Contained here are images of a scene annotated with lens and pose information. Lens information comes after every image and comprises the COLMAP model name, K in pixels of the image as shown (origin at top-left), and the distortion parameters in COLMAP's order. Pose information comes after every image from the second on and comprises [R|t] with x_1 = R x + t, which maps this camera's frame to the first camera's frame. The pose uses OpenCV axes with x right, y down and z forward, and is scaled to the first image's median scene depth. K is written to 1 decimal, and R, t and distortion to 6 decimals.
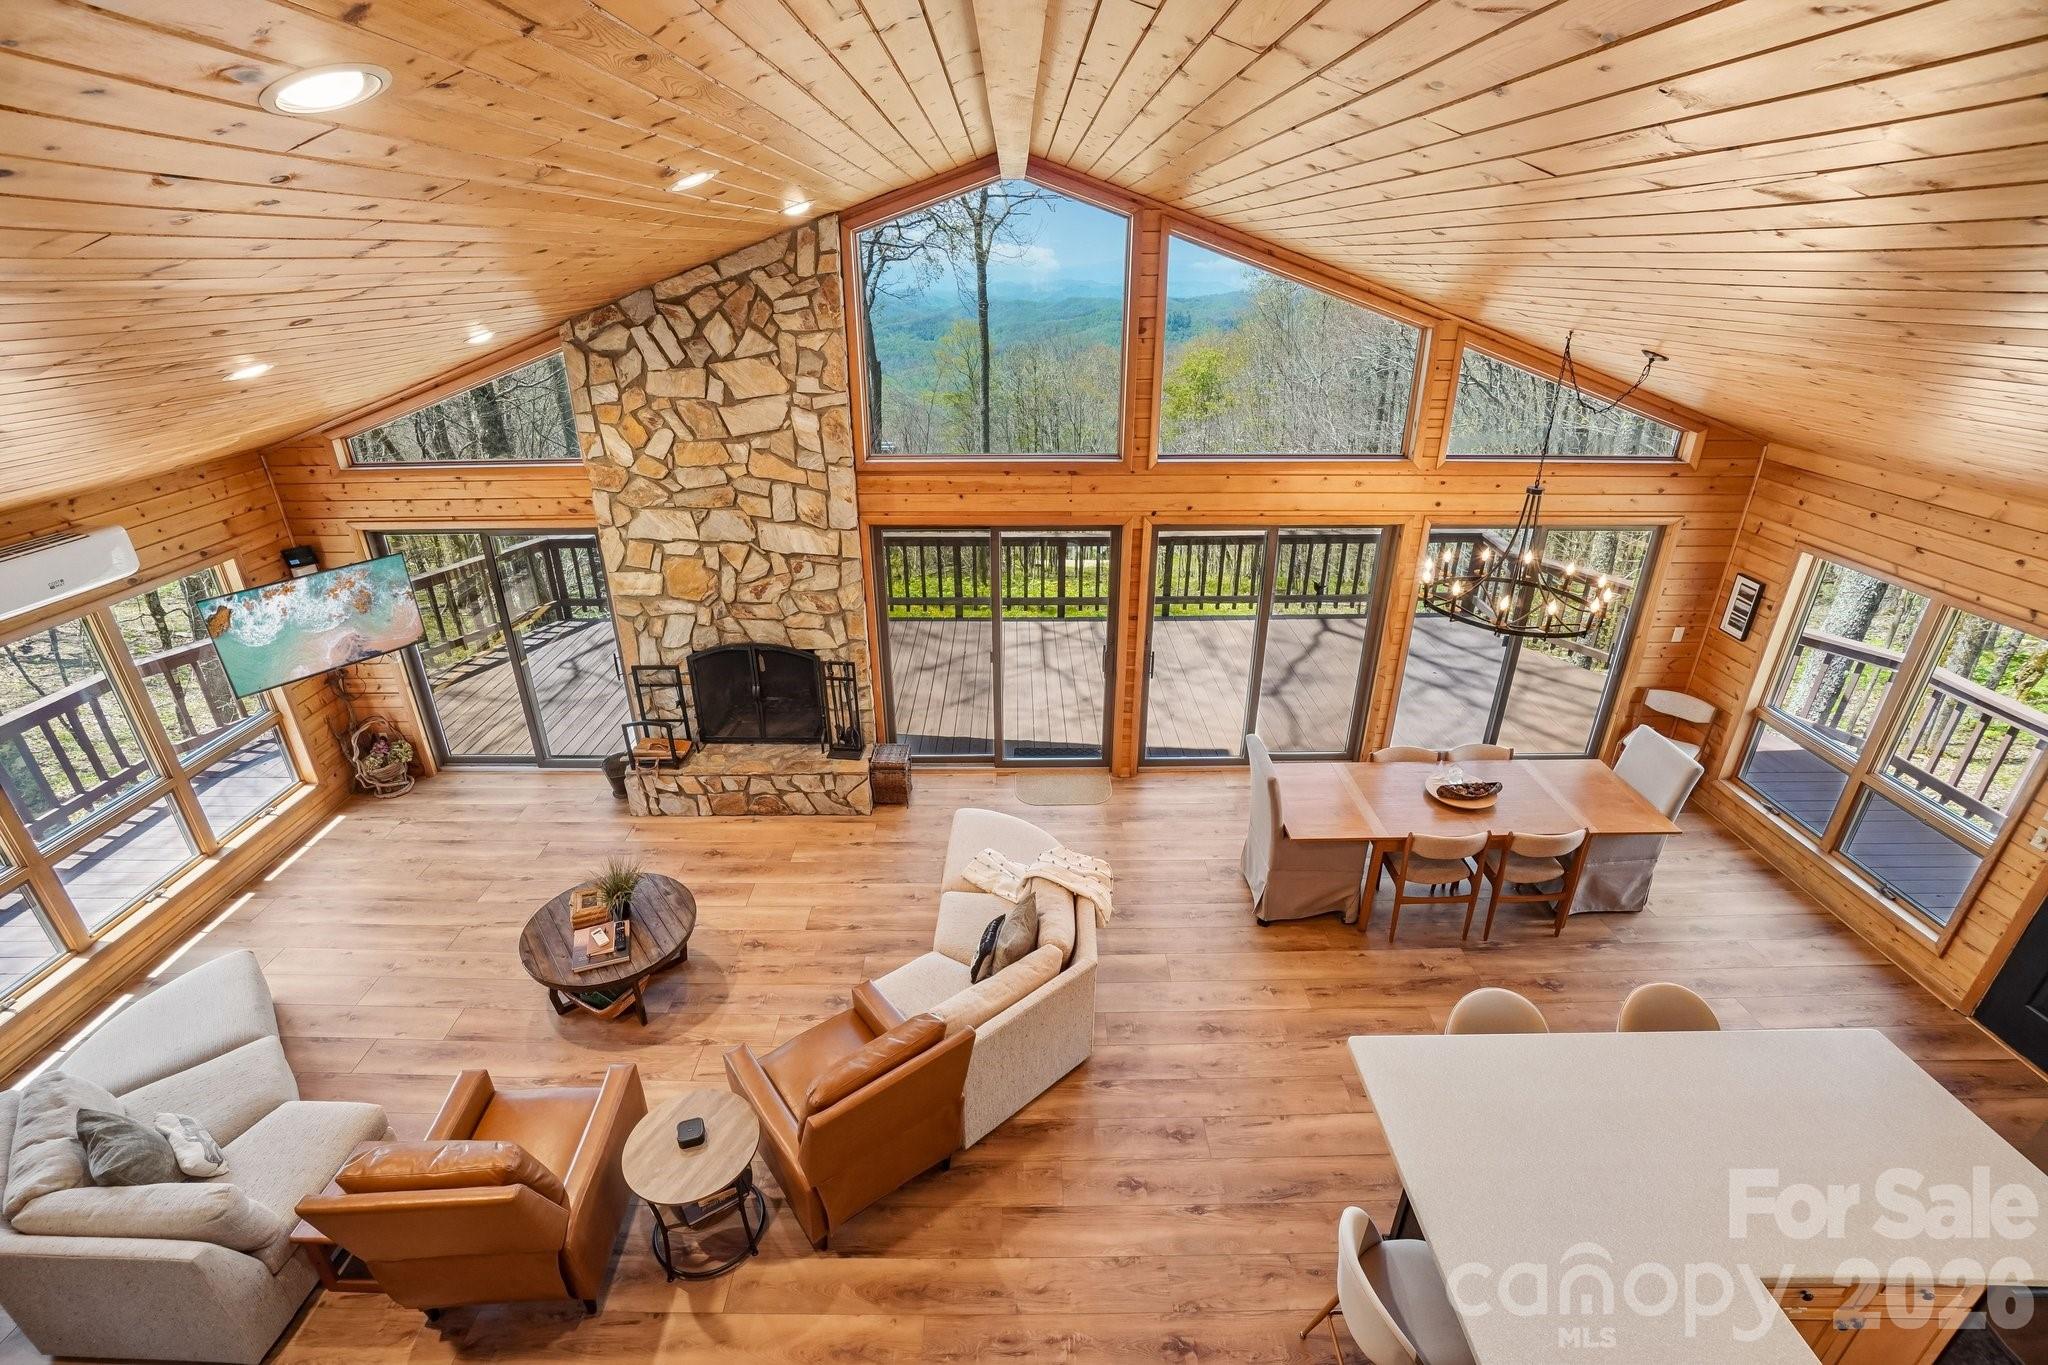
lens RADIAL K [[900.6, 0, 1004.9], [0, 900.6, 668.0], [0, 0, 1]] dist [-0.069540, 0.023633]
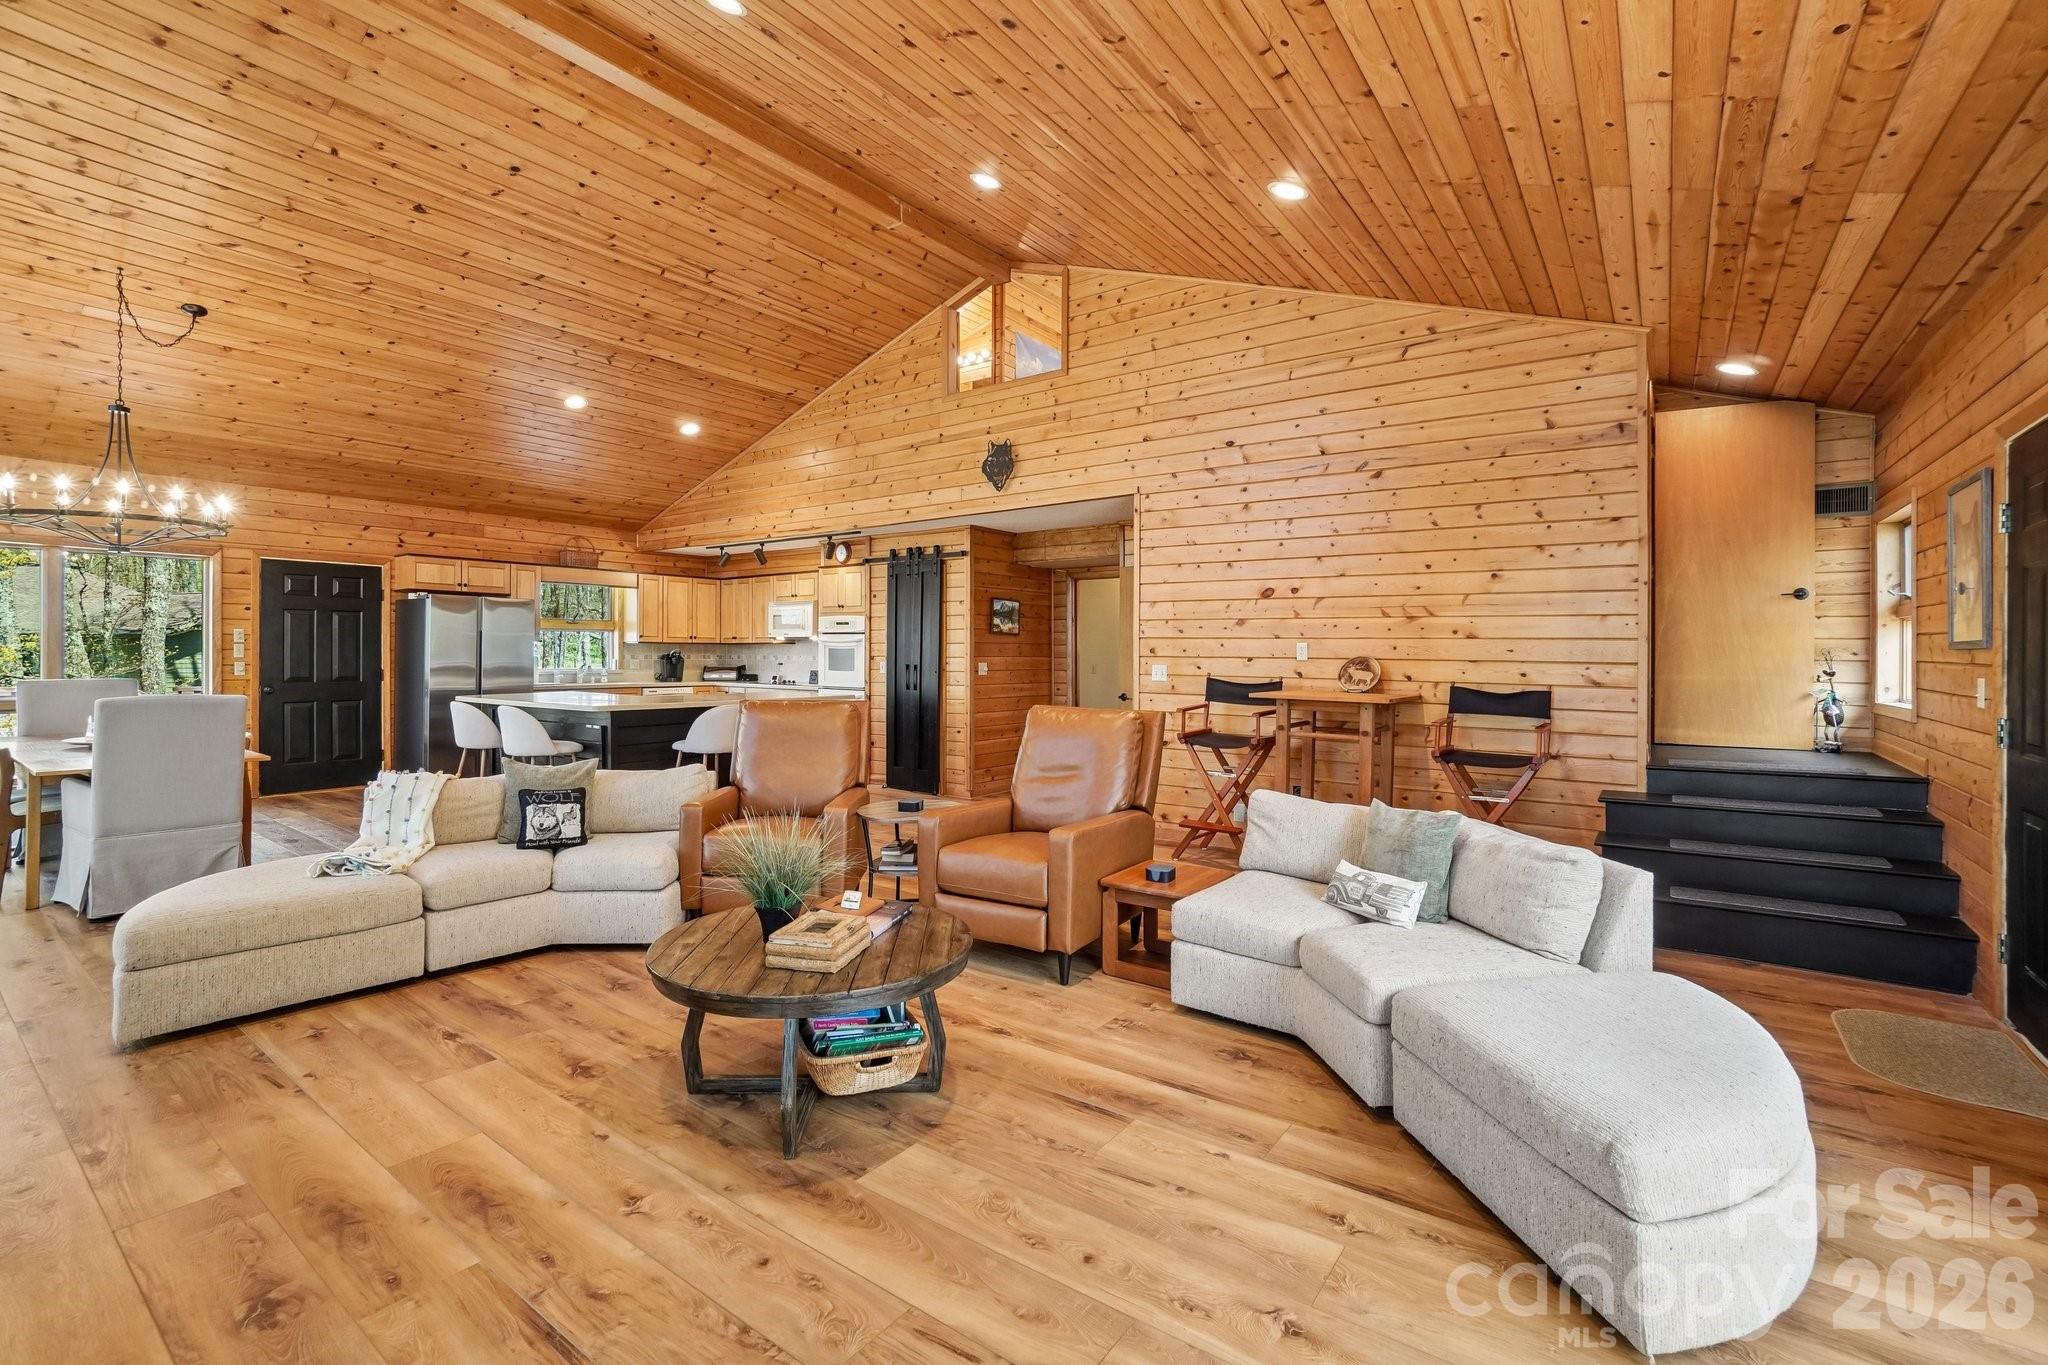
lens RADIAL K [[902.6, 0, 1012.0], [0, 902.6, 650.6], [0, 0, 1]] dist [-0.053921, 0.020652]
pose [[-0.806144, 0.002717, 0.591713, -0.720036], [0.246016, 0.911001, 0.330987, -0.016097], [-0.538152, 0.412395, -0.735067, 1.050862]]
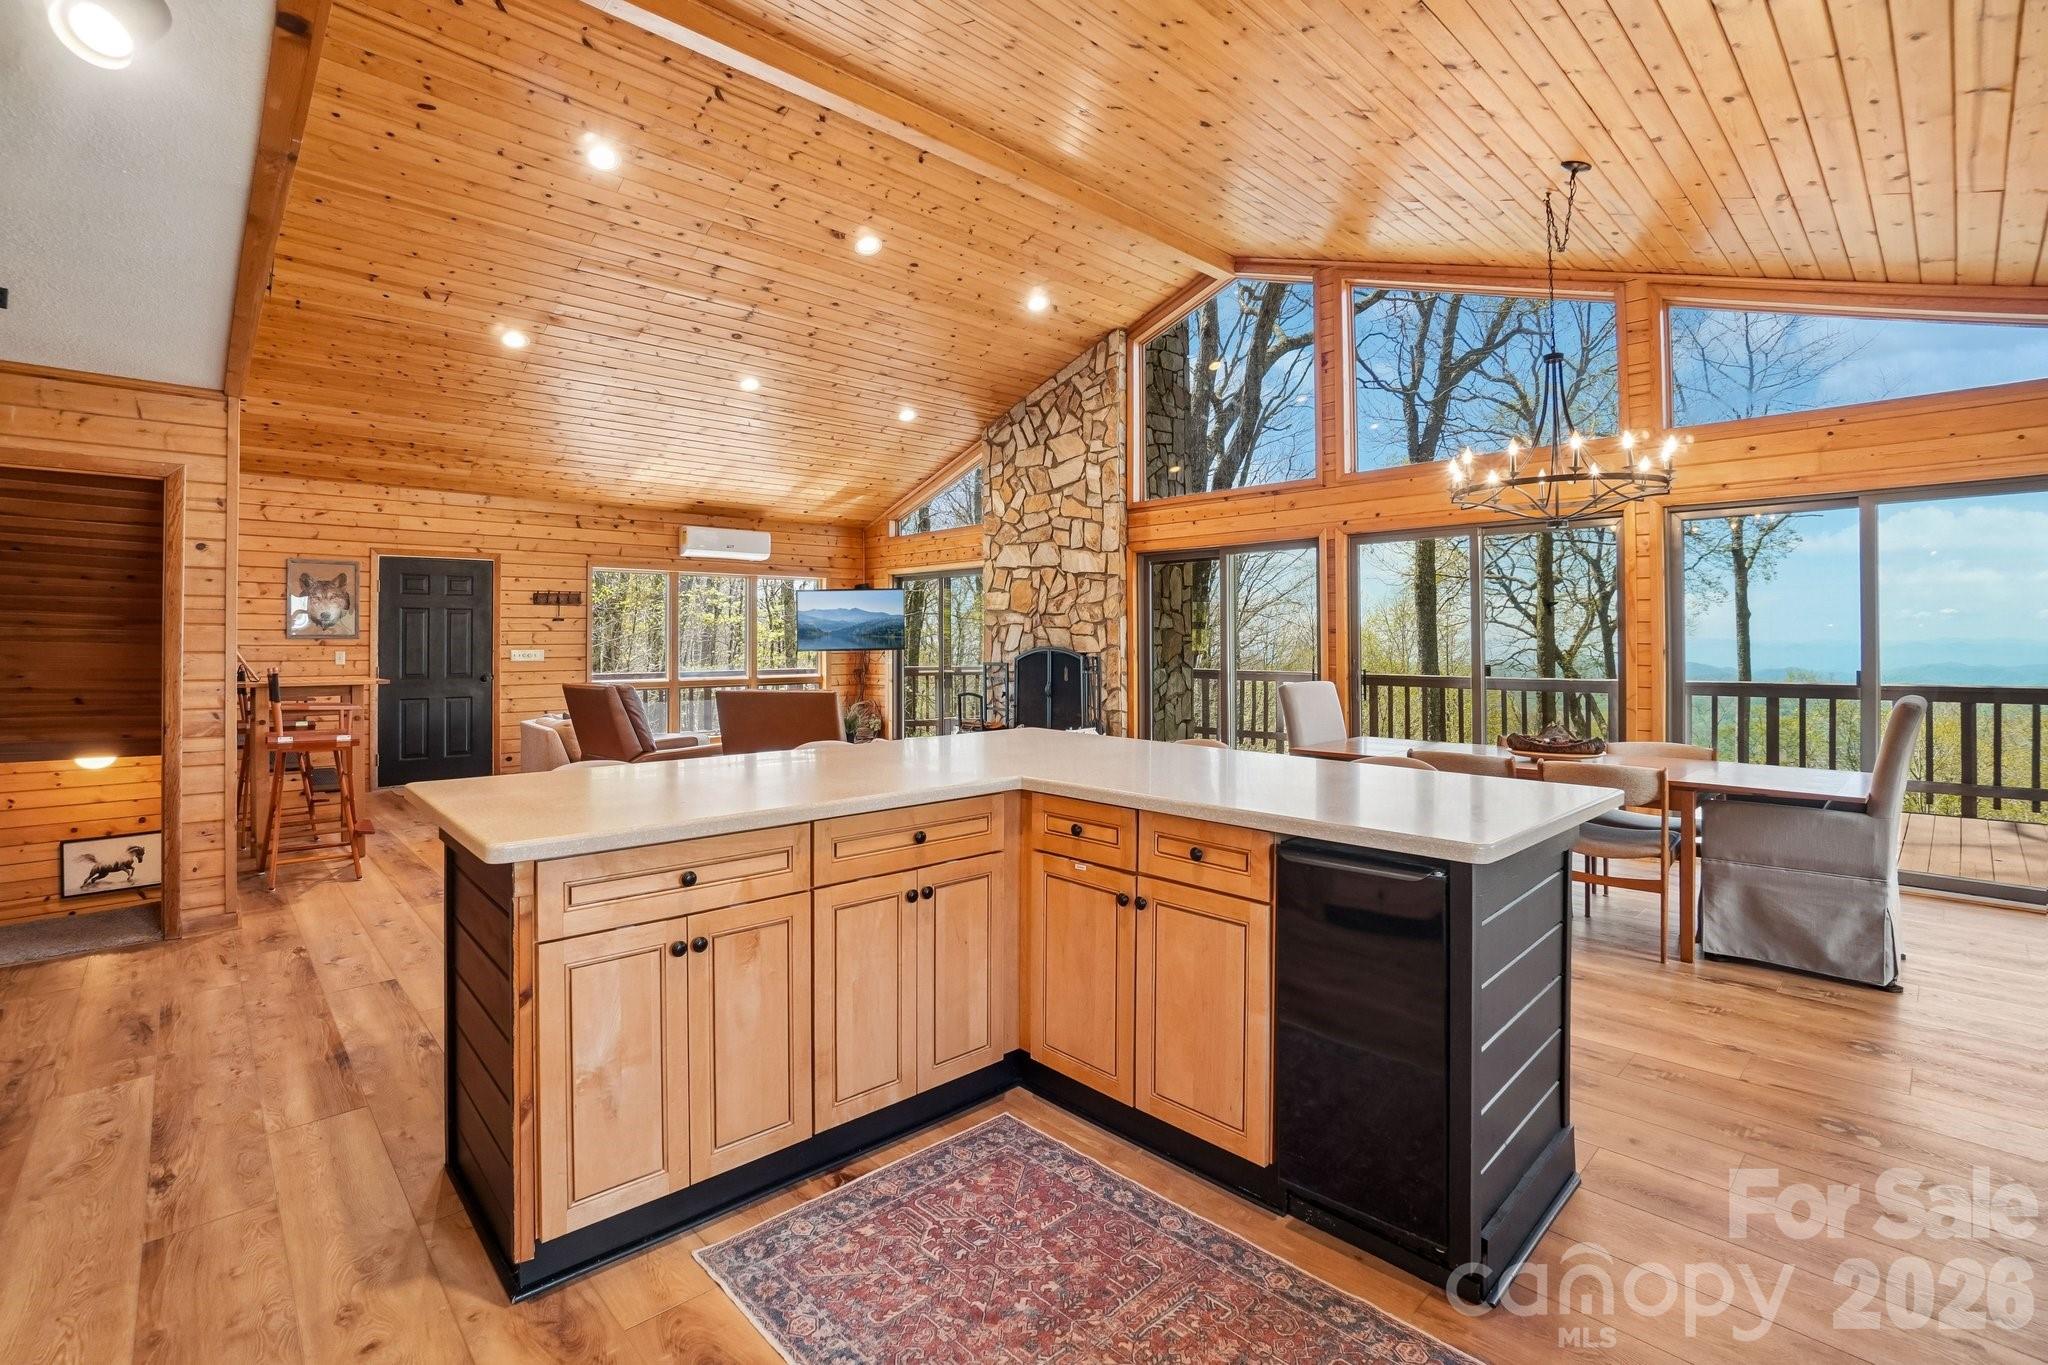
lens RADIAL K [[915.9, 0, 1005.1], [0, 915.9, 633.8], [0, 0, 1]] dist [-0.076094, 0.023620]
pose [[0.675047, 0.000600, -0.737774, 0.710997], [-0.309909, 0.907727, -0.282821, 0.383314], [0.669528, 0.419560, 0.612945, 0.151569]]
